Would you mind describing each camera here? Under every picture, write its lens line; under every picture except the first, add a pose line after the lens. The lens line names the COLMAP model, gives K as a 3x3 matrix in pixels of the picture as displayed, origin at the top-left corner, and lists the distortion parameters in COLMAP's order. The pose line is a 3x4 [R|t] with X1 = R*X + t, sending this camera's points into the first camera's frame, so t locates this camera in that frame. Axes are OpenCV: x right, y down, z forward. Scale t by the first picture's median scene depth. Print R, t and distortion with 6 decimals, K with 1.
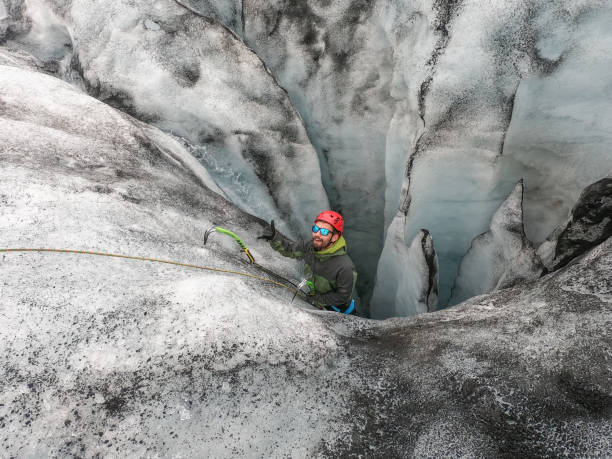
lens RADIAL K [[254.4, 0, 243.3], [0, 254.4, 245.0], [0, 0, 1]] dist [0.008593, 0.000355]
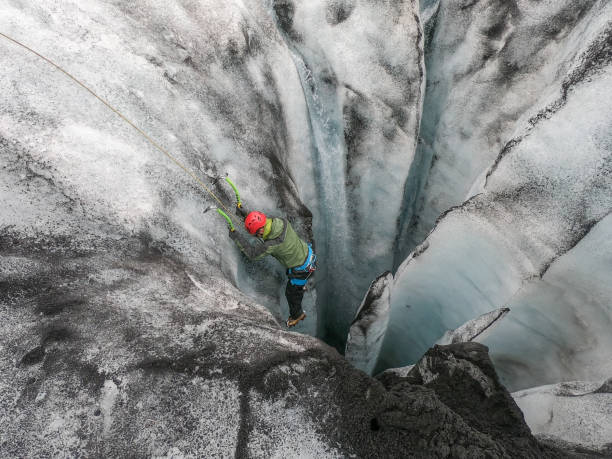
lens RADIAL K [[238.4, 0, 289.2], [0, 238.4, 200.1], [0, 0, 1]] dist [0.000537, 0.000230]
pose [[0.704026, 0.640625, -0.306507, 0.390567], [-0.598282, 0.767555, 0.230038, -0.172708], [0.382629, 0.021426, 0.923654, 0.044620]]
